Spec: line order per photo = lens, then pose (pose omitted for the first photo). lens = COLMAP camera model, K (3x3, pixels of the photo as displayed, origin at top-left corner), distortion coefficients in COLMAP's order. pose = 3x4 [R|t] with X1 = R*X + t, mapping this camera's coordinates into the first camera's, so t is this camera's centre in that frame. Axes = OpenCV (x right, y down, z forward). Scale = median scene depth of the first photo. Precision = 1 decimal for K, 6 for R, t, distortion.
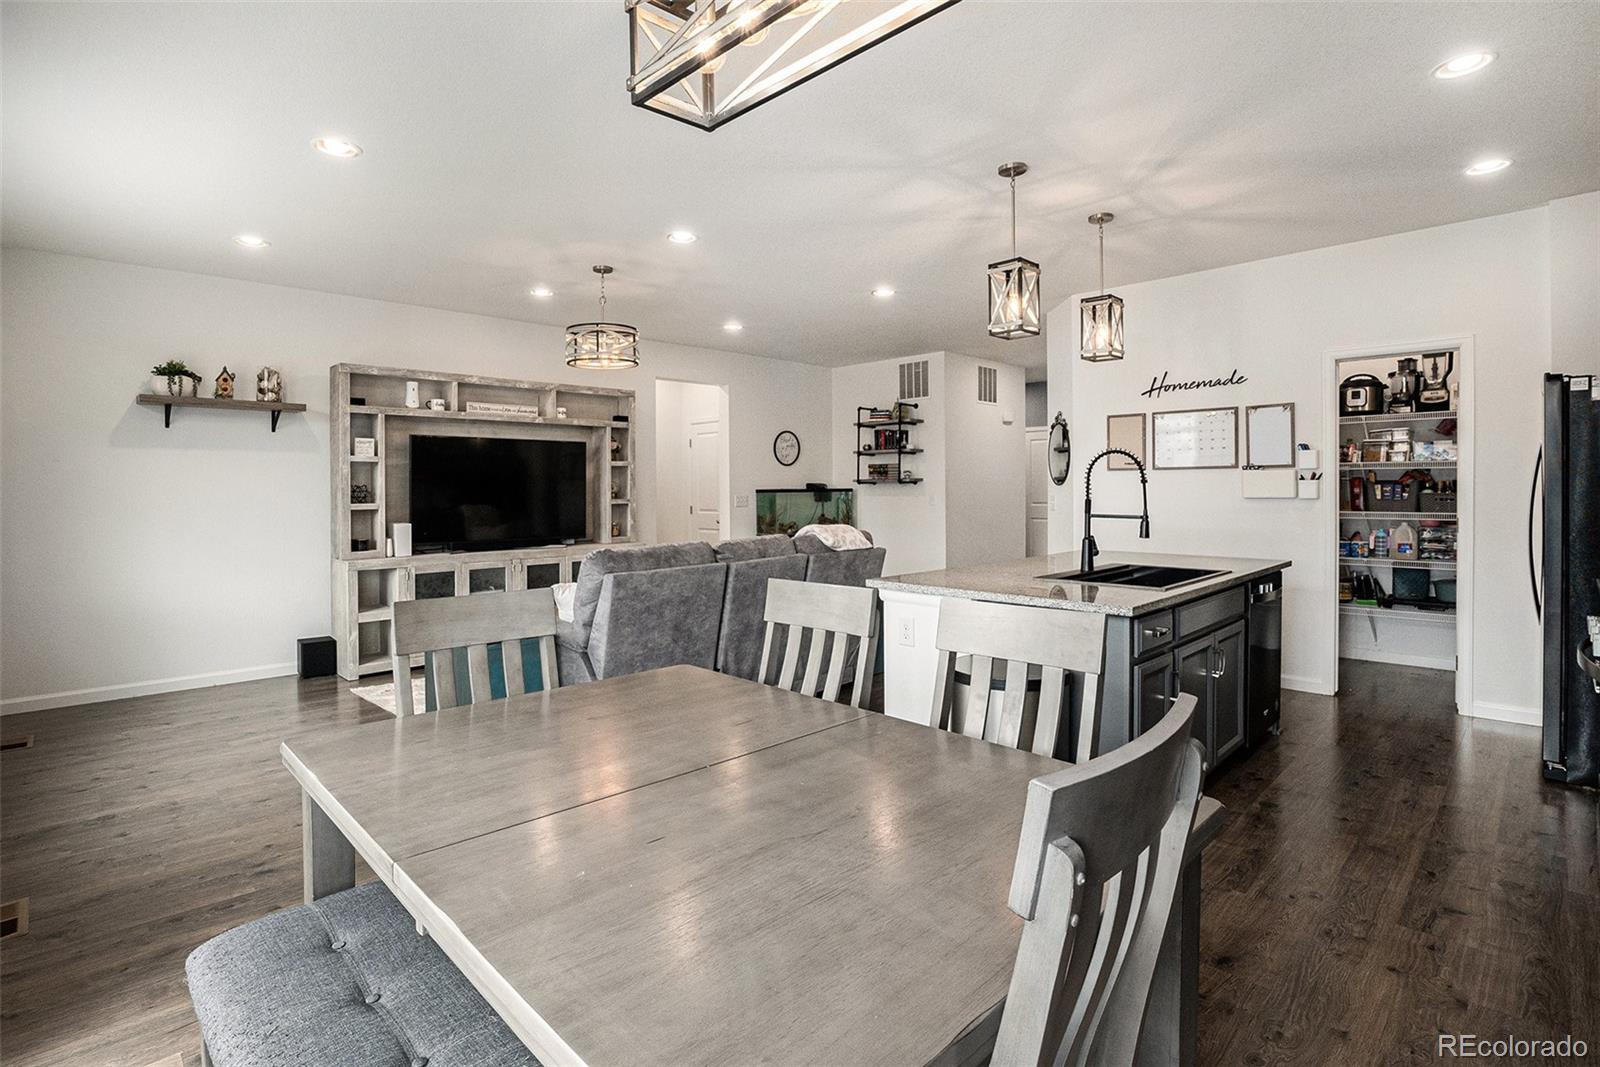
lens RADIAL K [[788.8, 0, 808.7], [0, 788.8, 508.5], [0, 0, 1]] dist [-0.017988, -0.000055]
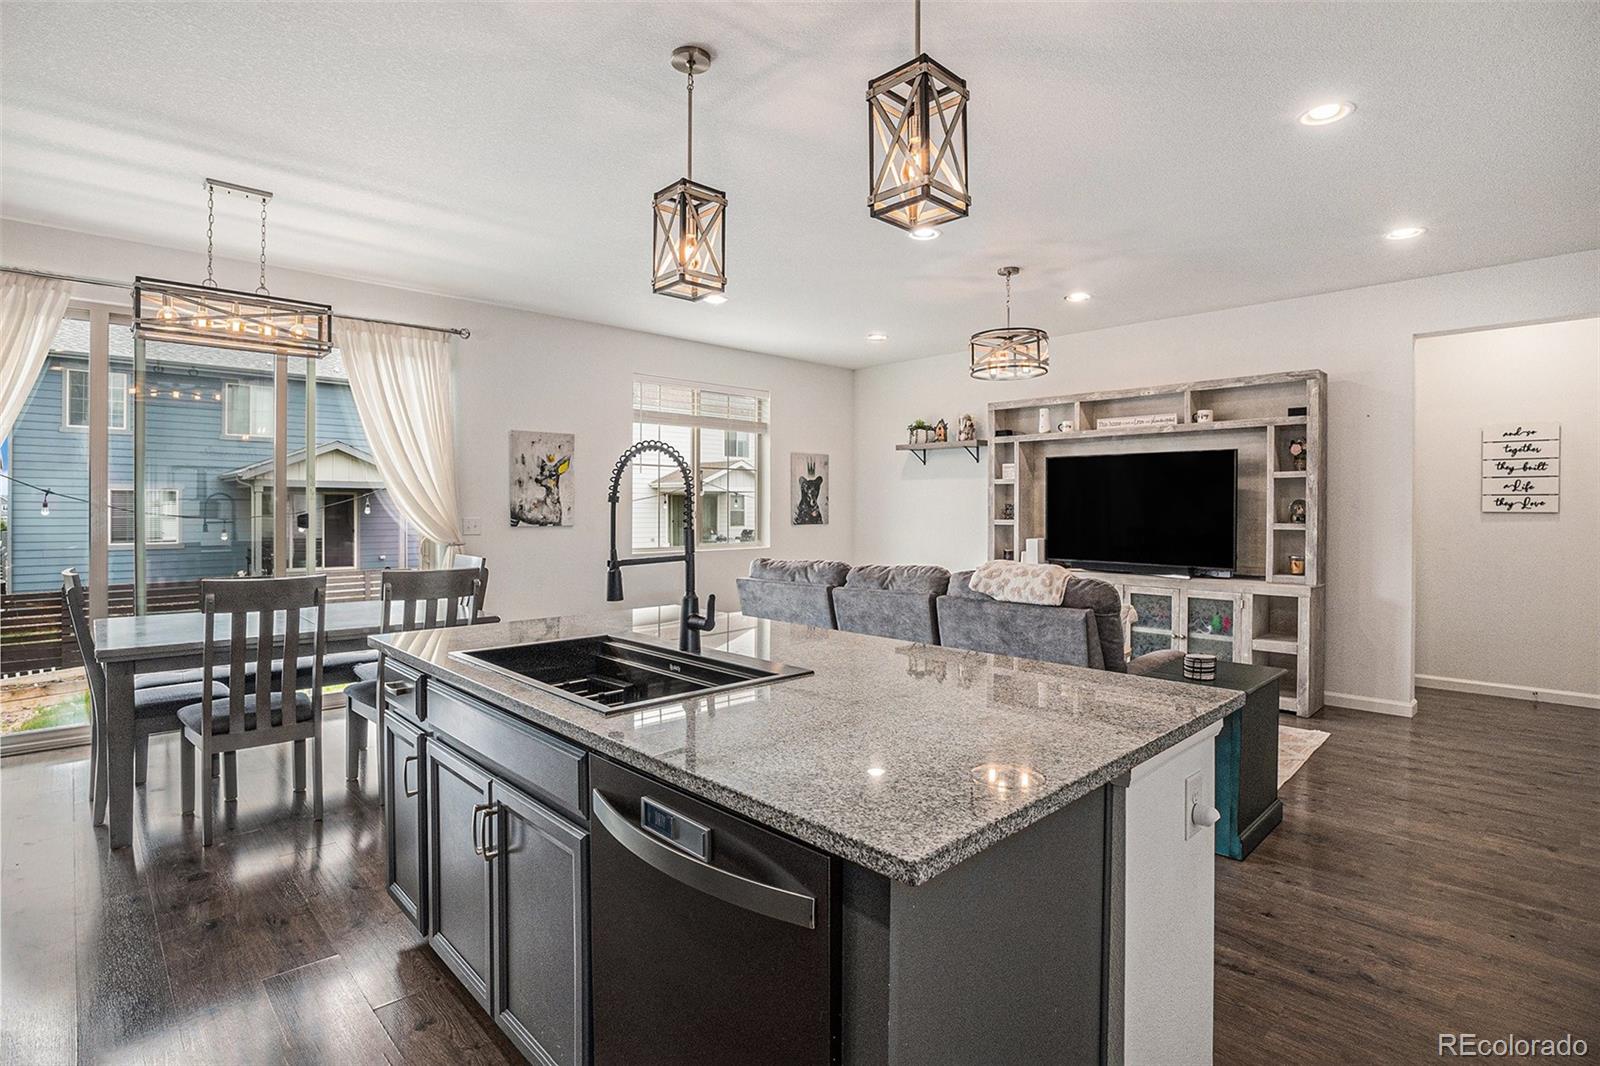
lens RADIAL K [[788.8, 0, 808.7], [0, 788.8, 508.0], [0, 0, 1]] dist [-0.017988, -0.000055]
pose [[-0.013990, 0.006205, -0.999883, 0.630139], [-0.029733, 0.999536, 0.006619, -0.022687], [0.999460, 0.029822, -0.013799, 0.735779]]
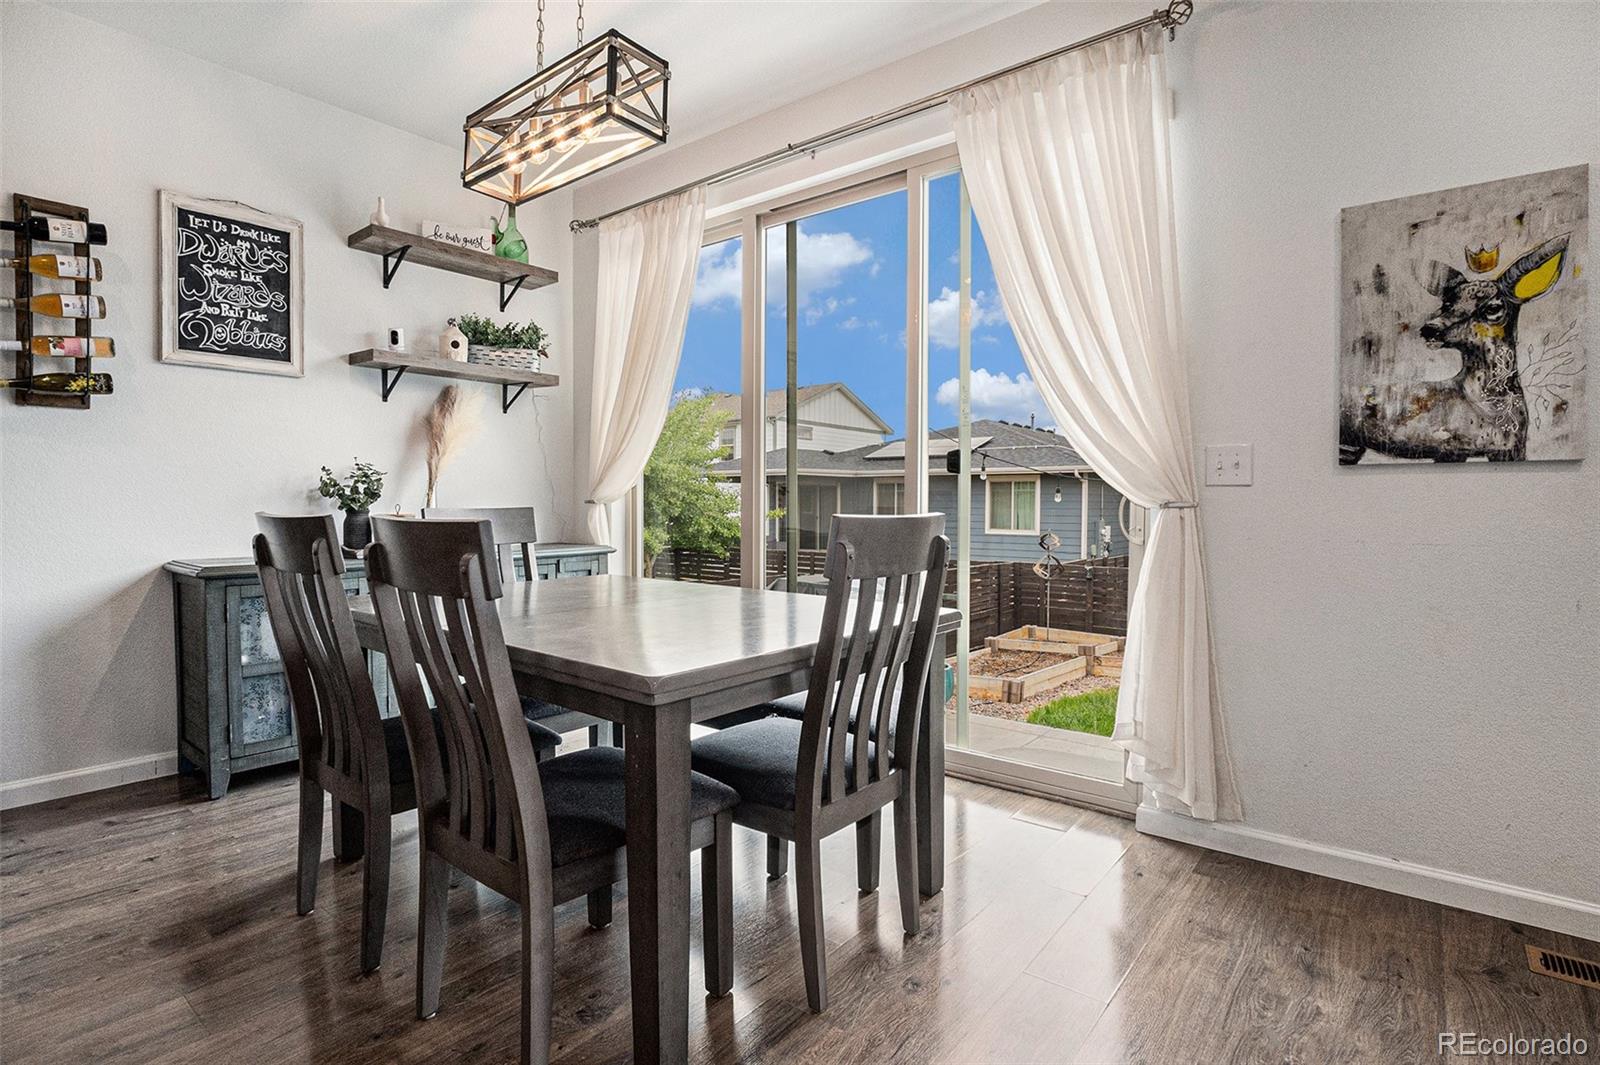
lens RADIAL K [[788.8, 0, 798.3], [0, 788.8, 523.6], [0, 0, 1]] dist [-0.046027, 0.010403]
pose [[-0.993982, 0.006561, -0.109347, -0.093713], [0.000424, 0.998428, 0.056051, 0.027963], [0.109543, 0.055668, -0.992422, 0.684376]]
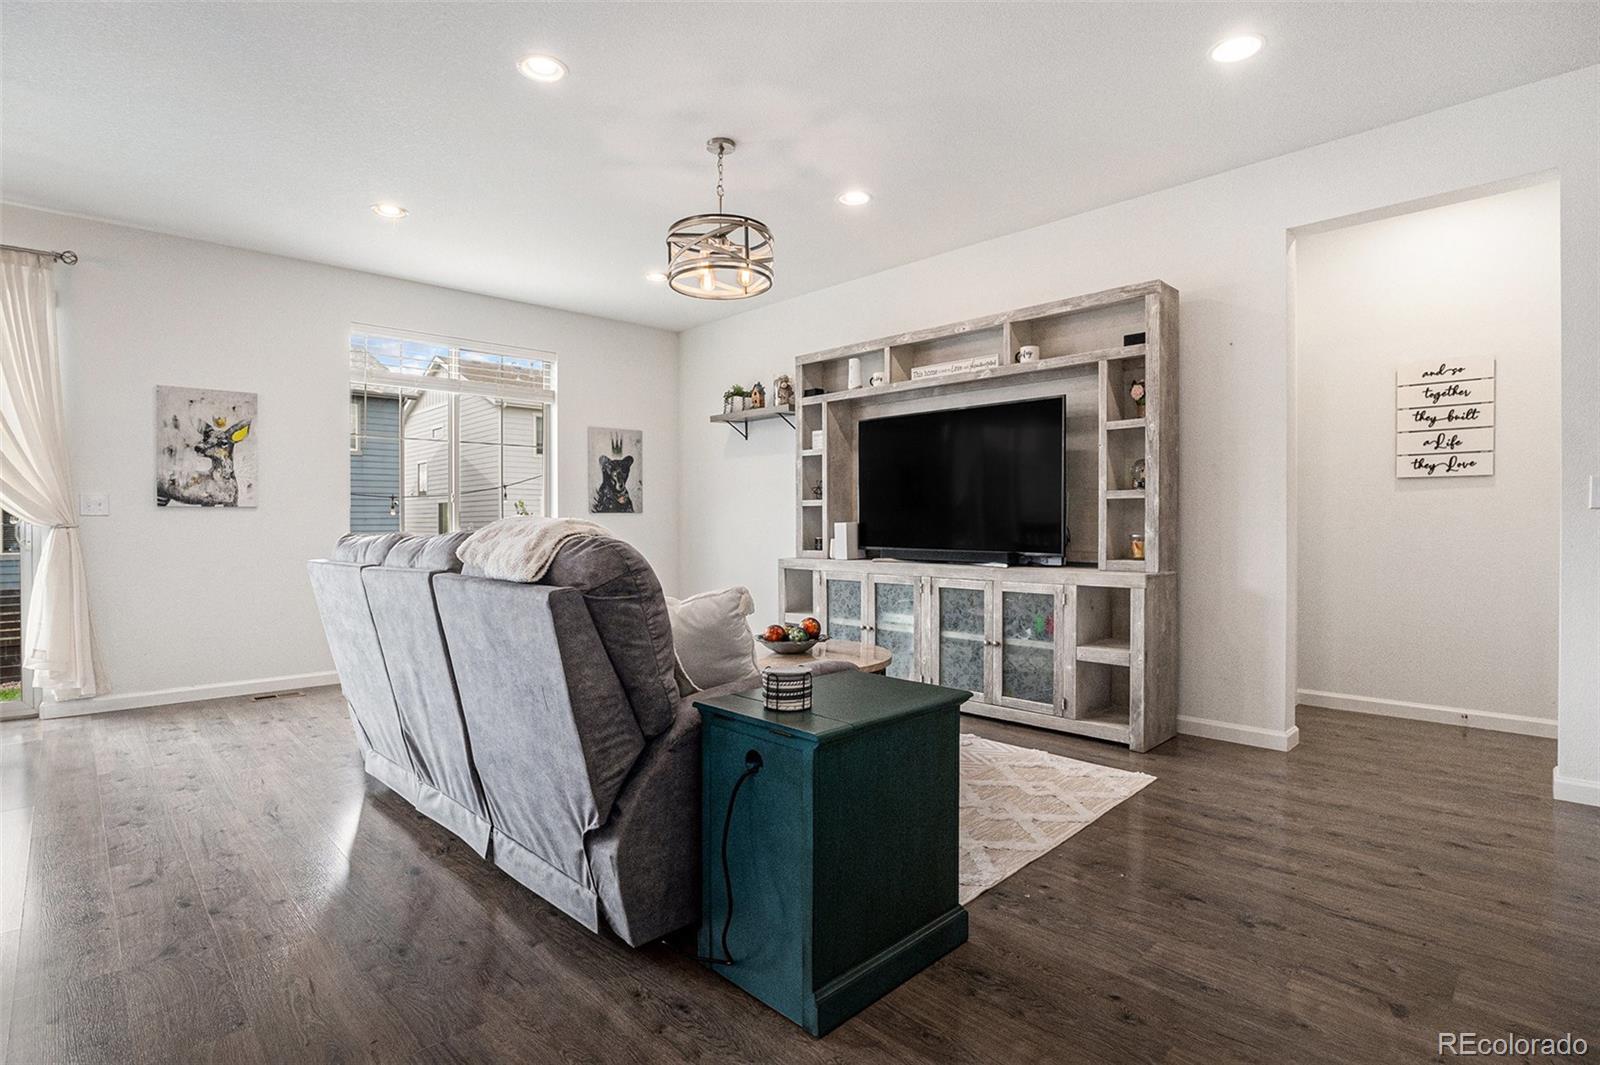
lens RADIAL K [[786.8, 0, 789.3], [0, 786.8, 525.1], [0, 0, 1]] dist [-0.022709, -0.000541]
pose [[-0.028581, 0.011259, -0.999528, 0.392076], [-0.024160, 0.999637, 0.011951, 0.014444], [0.999299, 0.024490, -0.028298, 1.017695]]
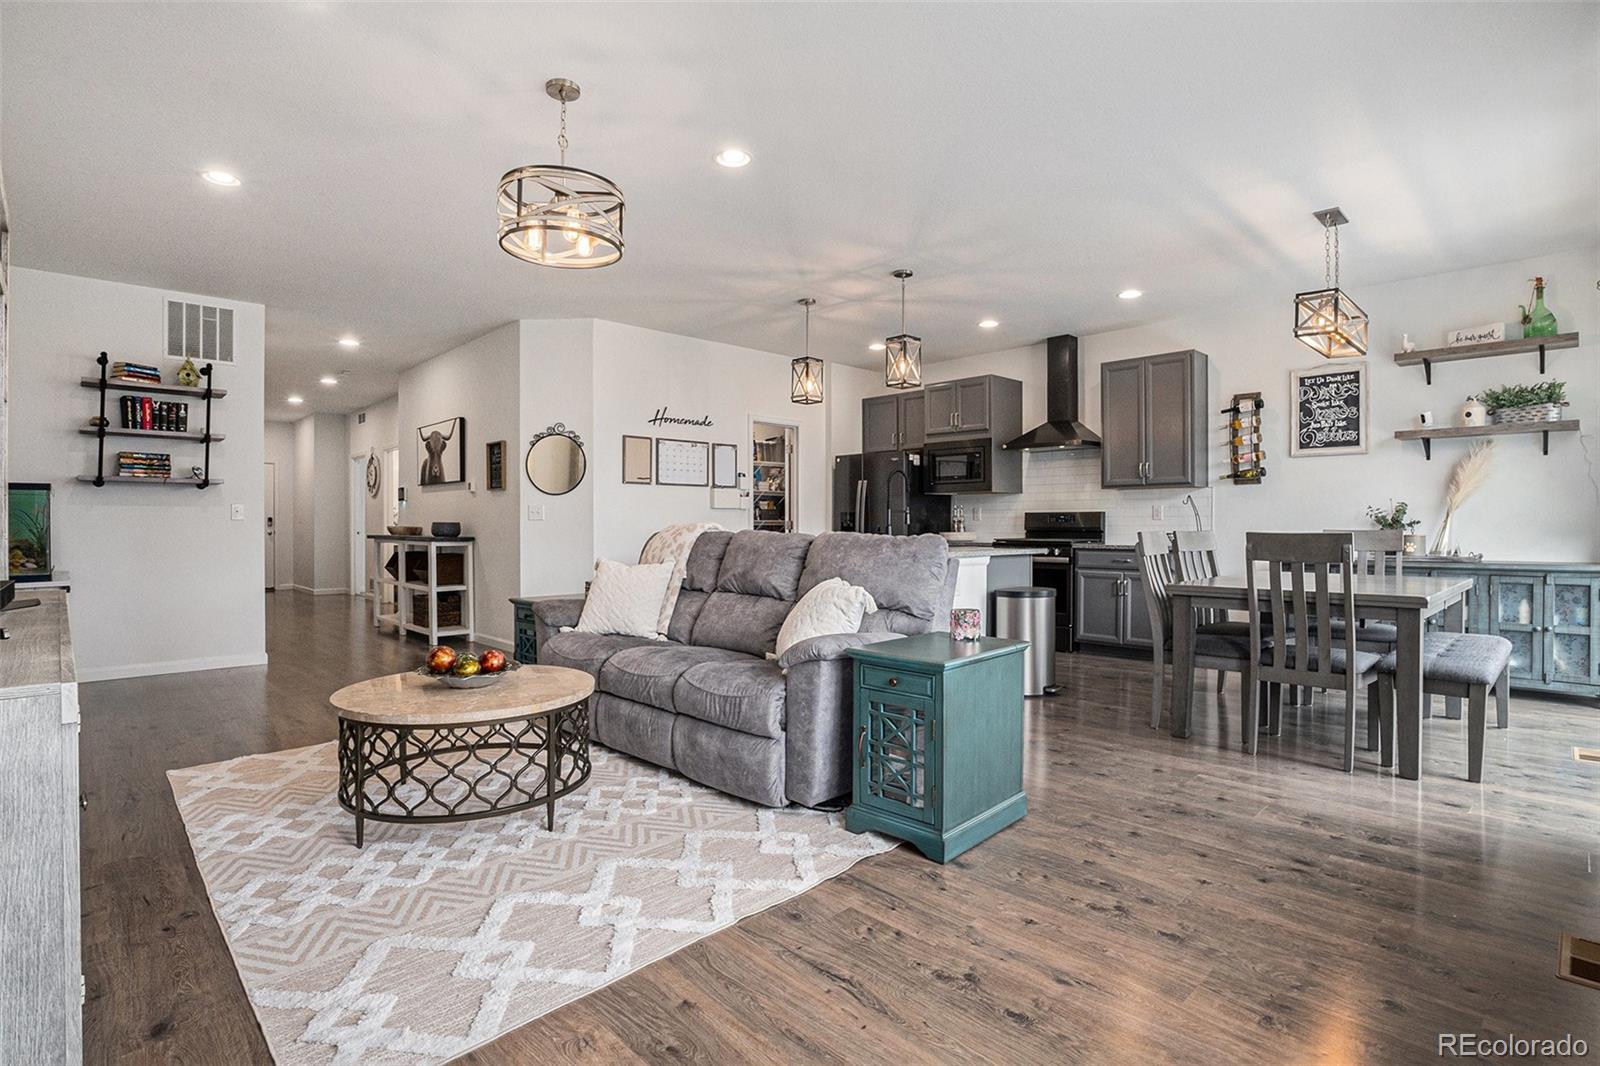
lens RADIAL K [[795.1, 0, 790.1], [0, 795.1, 534.6], [0, 0, 1]] dist [-0.043450, 0.009499]
pose [[0.019795, -0.003919, 0.999796, -0.802914], [0.028132, 0.999599, 0.003361, 0.030372], [-0.999408, 0.028060, 0.019897, 0.779681]]
